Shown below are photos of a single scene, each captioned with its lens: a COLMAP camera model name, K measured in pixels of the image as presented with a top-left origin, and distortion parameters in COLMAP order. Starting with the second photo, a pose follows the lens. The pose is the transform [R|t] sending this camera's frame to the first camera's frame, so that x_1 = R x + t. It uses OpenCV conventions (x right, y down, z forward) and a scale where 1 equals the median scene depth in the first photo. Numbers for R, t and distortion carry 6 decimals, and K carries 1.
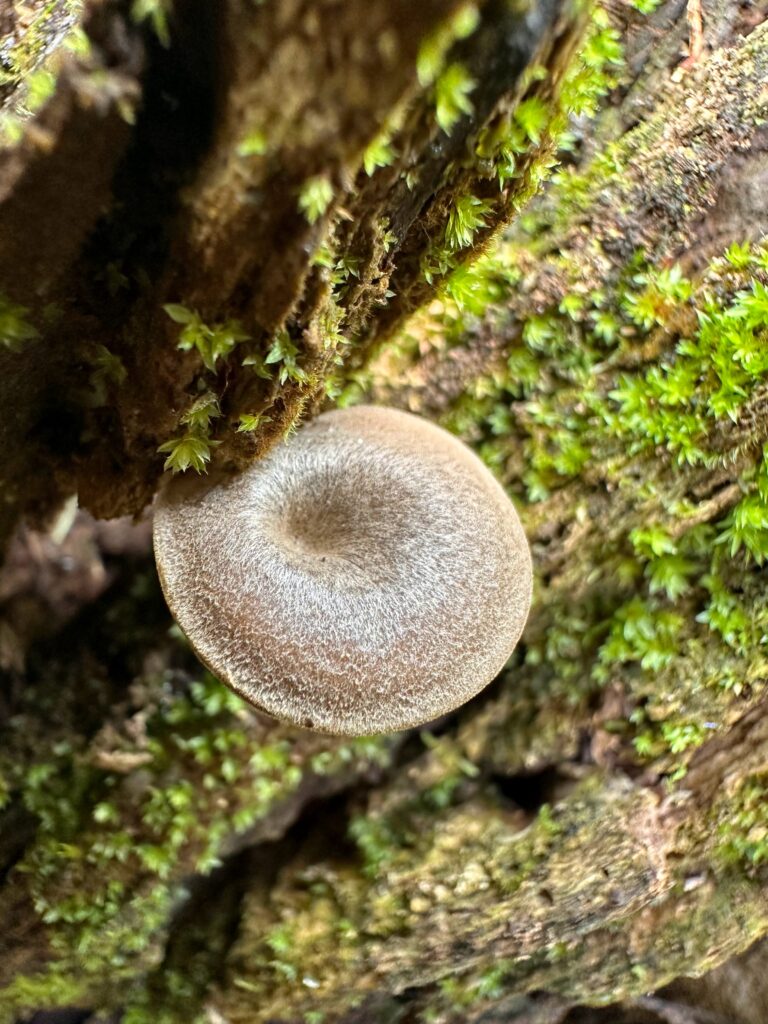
lens RADIAL K [[815.9, 0, 384.0], [0, 815.9, 512.0], [0, 0, 1]] dist [-0.023235, 0.001204]
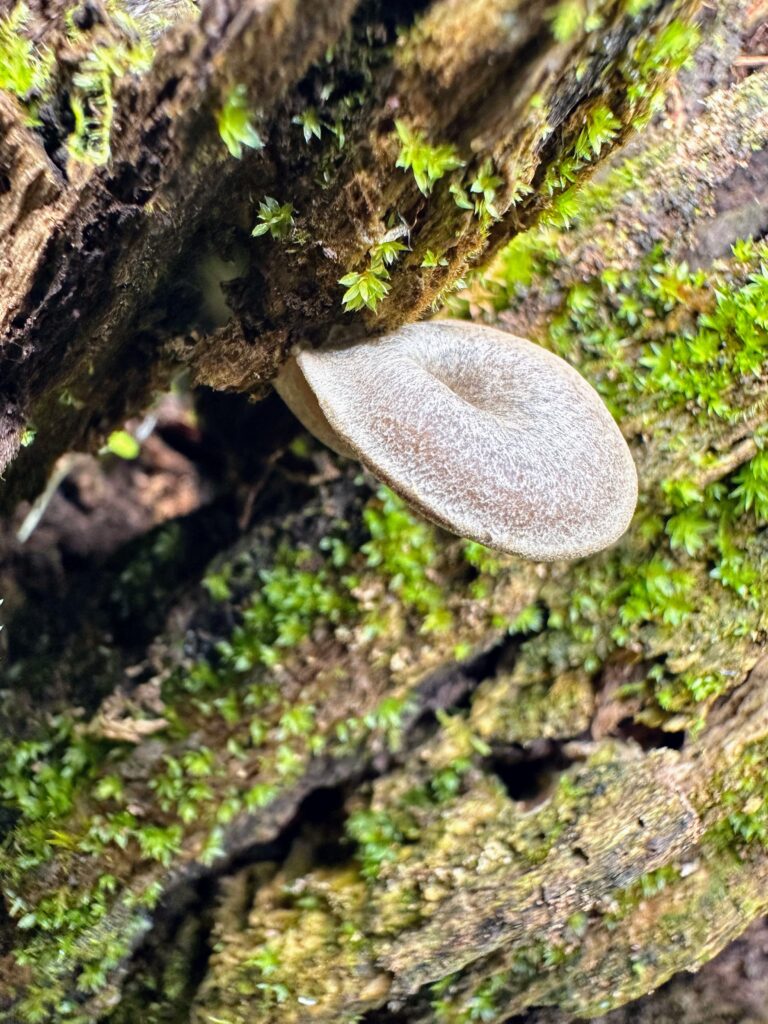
lens RADIAL K [[808.9, 0, 382.8], [0, 808.9, 510.0], [0, 0, 1]] dist [-0.020589, -0.006443]
pose [[0.984256, 0.045768, 0.170722, -0.229257], [-0.016463, 0.985433, -0.169267, 0.230444], [-0.175982, 0.163791, 0.970671, 0.016293]]
